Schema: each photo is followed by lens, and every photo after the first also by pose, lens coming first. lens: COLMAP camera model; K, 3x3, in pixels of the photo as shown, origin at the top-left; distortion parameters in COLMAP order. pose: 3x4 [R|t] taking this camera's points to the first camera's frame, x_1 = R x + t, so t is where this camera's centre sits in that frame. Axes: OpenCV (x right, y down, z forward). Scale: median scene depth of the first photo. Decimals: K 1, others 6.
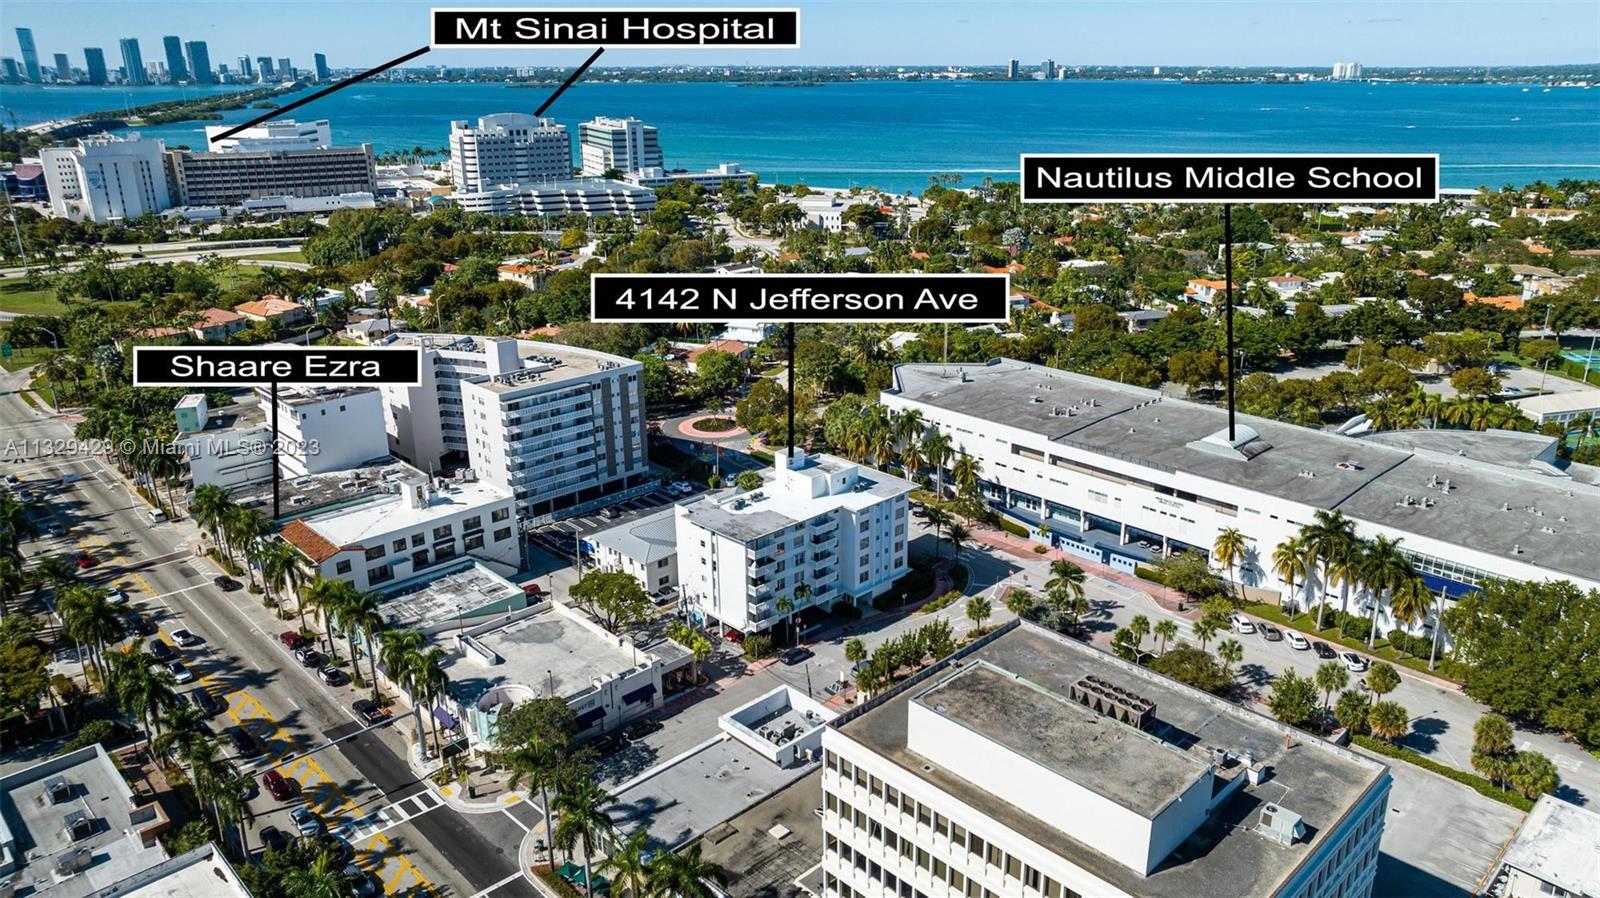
lens RADIAL K [[1120.5, 0, 811.1], [0, 1120.5, 456.1], [0, 0, 1]] dist [-0.035775, 0.044598]
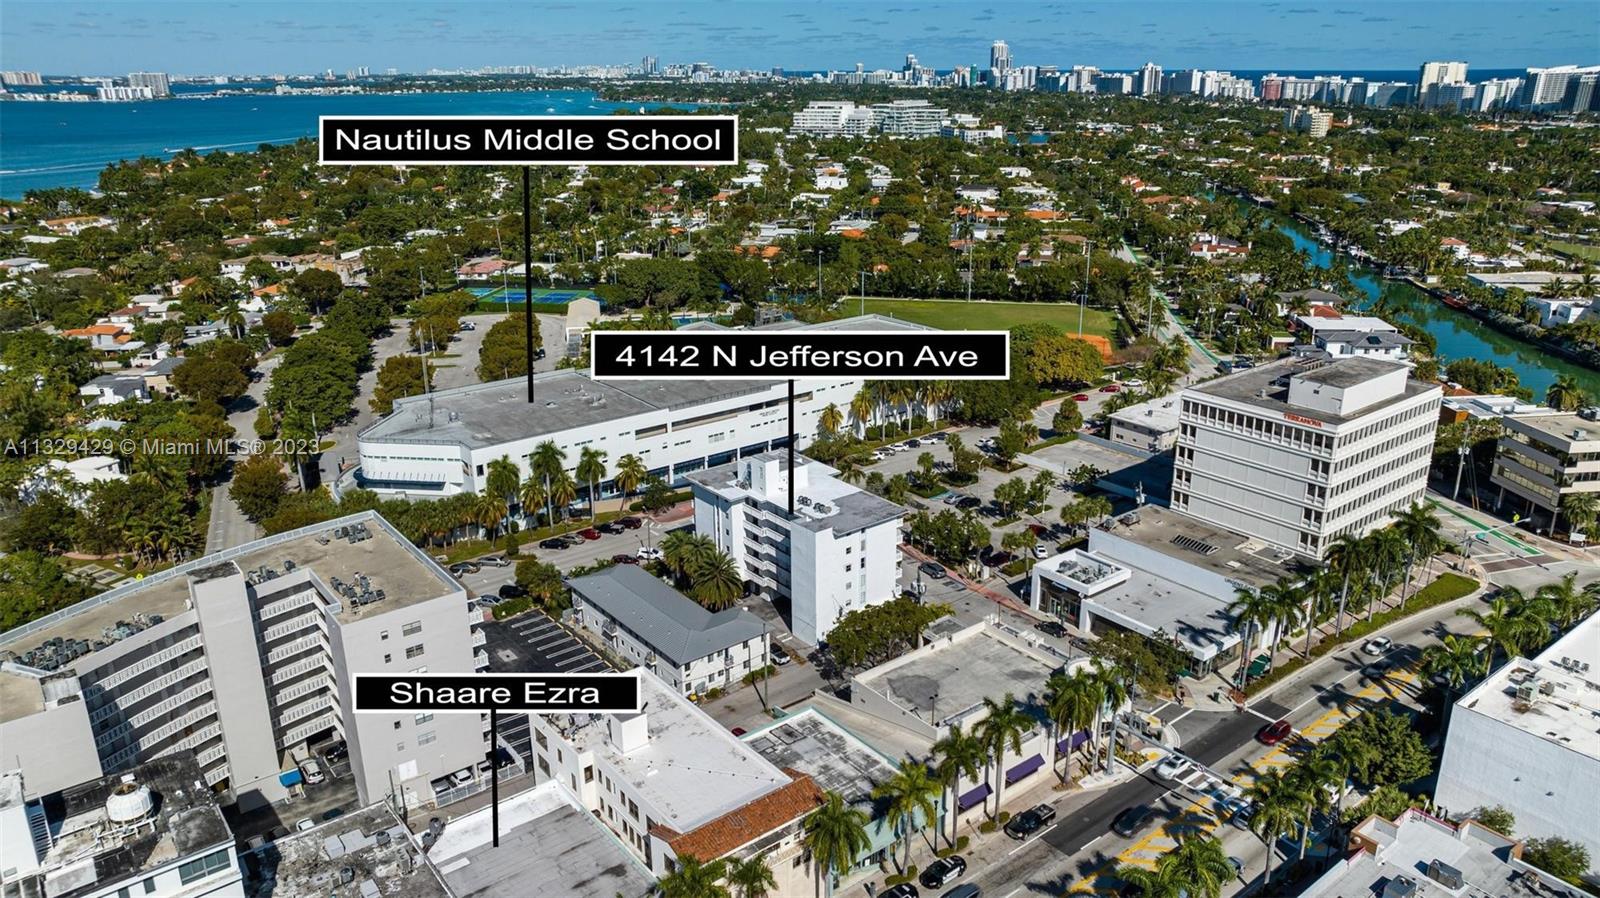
lens RADIAL K [[1120.5, 0, 790.1], [0, 1120.5, 458.2], [0, 0, 1]] dist [-0.035775, 0.044598]
pose [[0.137110, -0.330285, 0.933870, -1.008770], [0.337672, 0.901888, 0.269397, -0.282712], [-0.931224, 0.278405, 0.235185, 0.787888]]
